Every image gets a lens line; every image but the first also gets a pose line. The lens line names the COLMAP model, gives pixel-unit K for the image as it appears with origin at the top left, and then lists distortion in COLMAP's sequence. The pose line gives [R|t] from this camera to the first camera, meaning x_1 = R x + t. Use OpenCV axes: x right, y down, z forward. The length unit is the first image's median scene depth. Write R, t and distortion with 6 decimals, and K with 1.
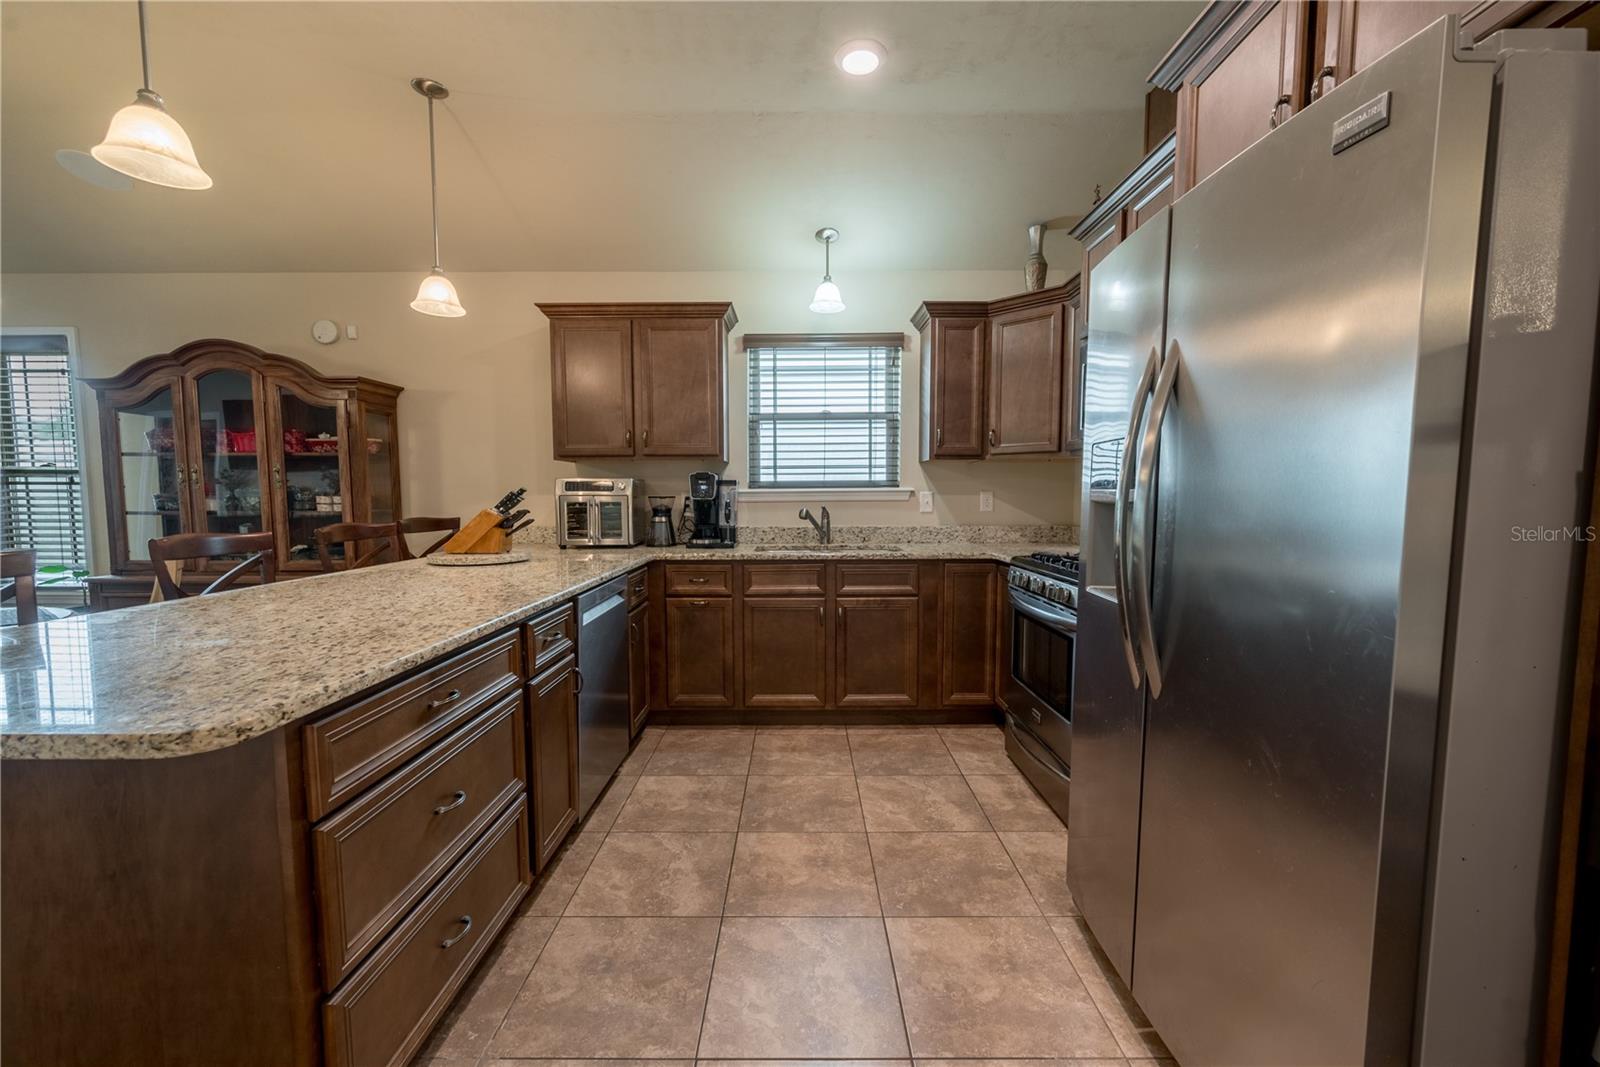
lens RADIAL K [[641.3, 0, 798.1], [0, 641.3, 539.6], [0, 0, 1]] dist [0.000222, -0.000222]
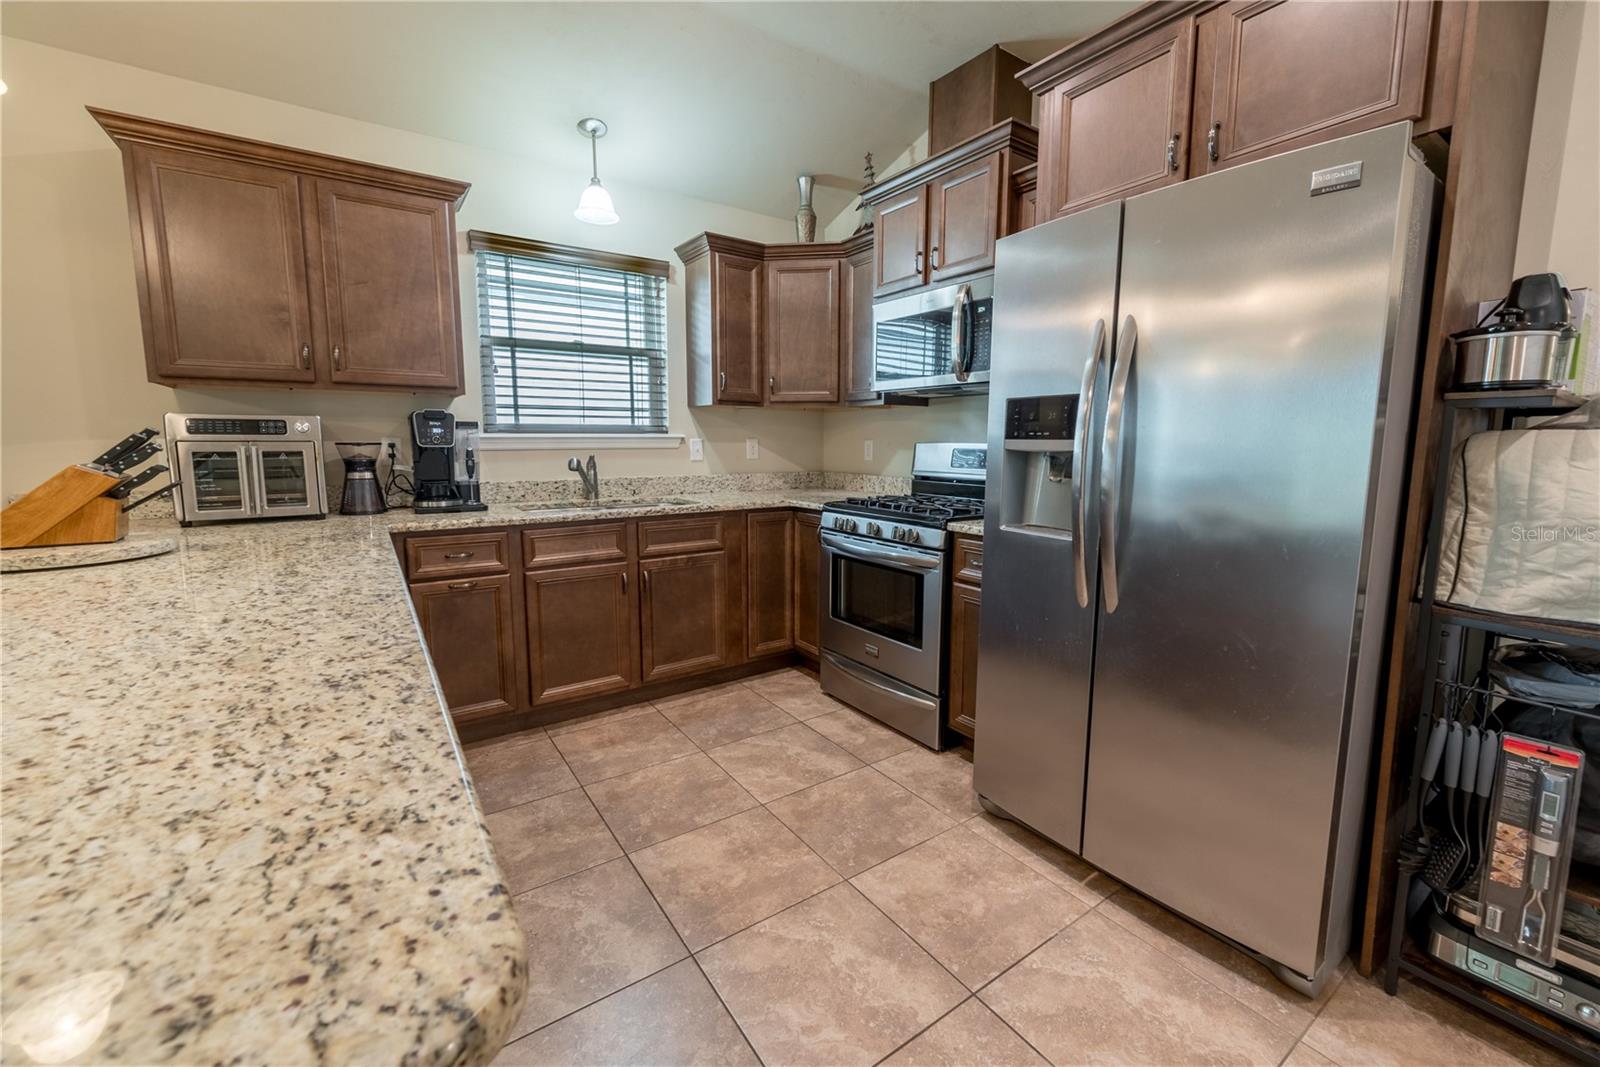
lens RADIAL K [[651.8, 0, 823.9], [0, 651.8, 517.8], [0, 0, 1]] dist [-0.000482, -0.000458]
pose [[0.810316, -0.063879, 0.582501, -0.237143], [0.035977, 0.997589, 0.059351, -0.010015], [-0.584888, -0.027137, 0.810660, 0.128231]]
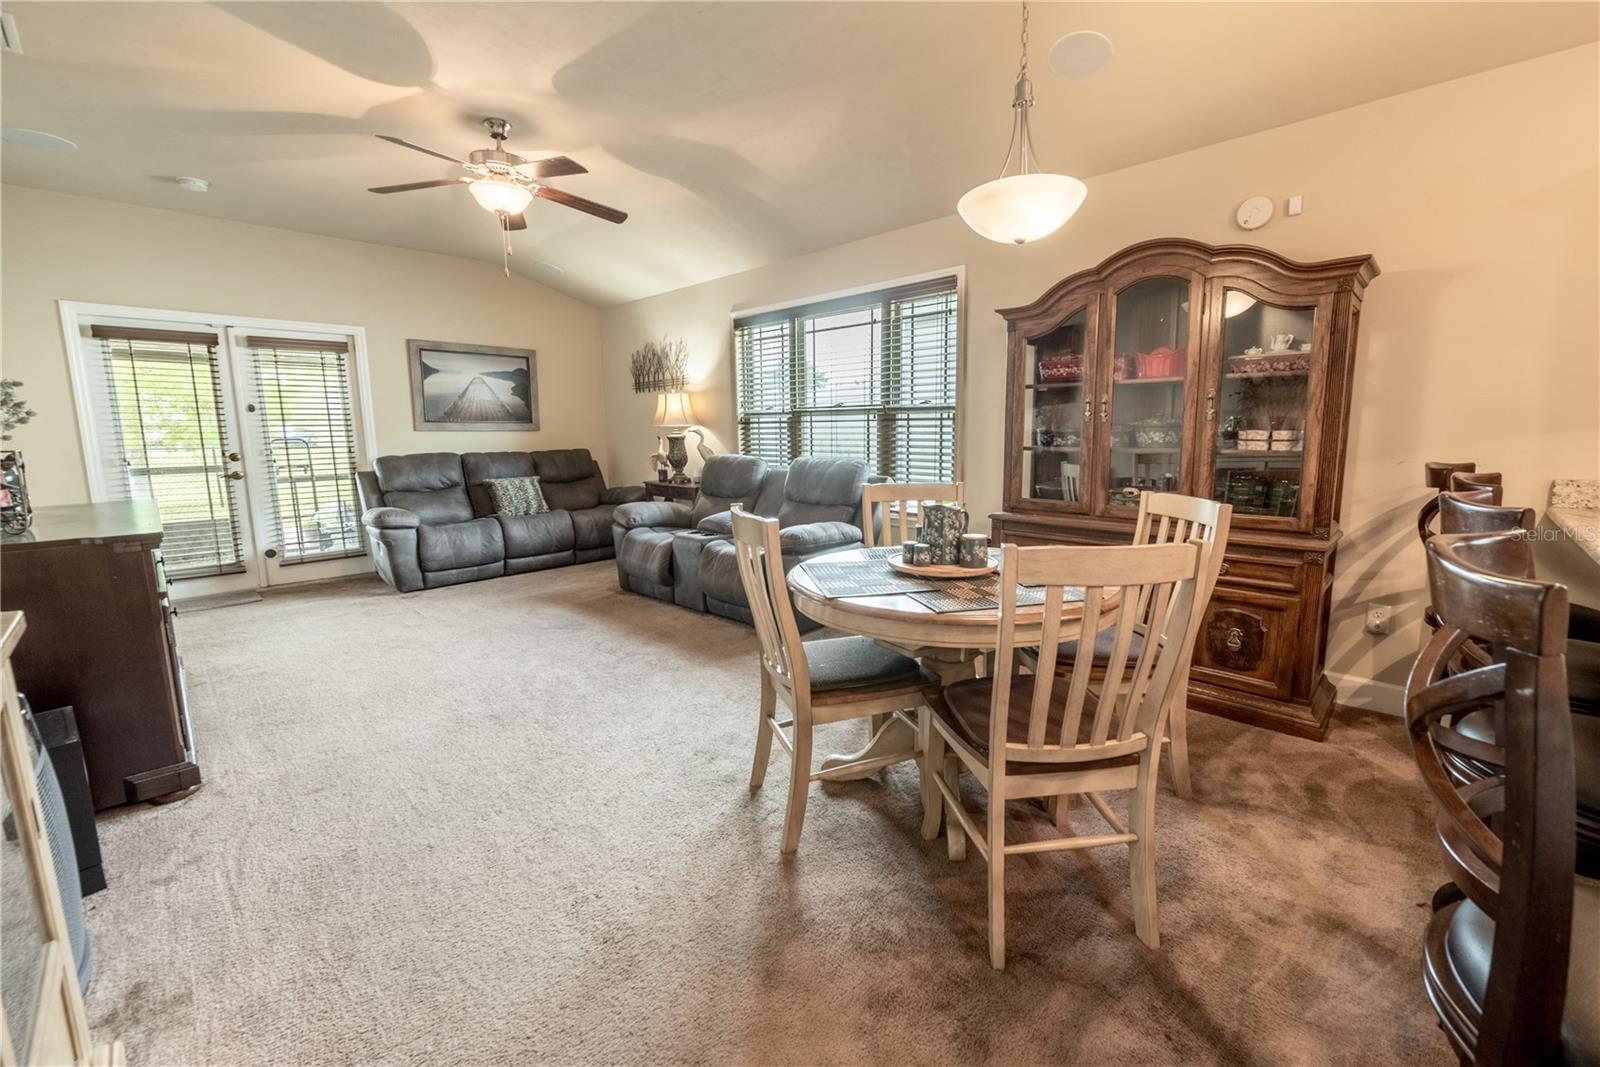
lens RADIAL K [[651.8, 0, 823.9], [0, 651.8, 517.8], [0, 0, 1]] dist [-0.000482, -0.000458]
pose [[0.724462, 0.088659, -0.683589, -0.592020], [-0.042372, 0.995546, 0.084213, -0.007915], [0.688011, -0.032044, 0.724992, 0.082632]]
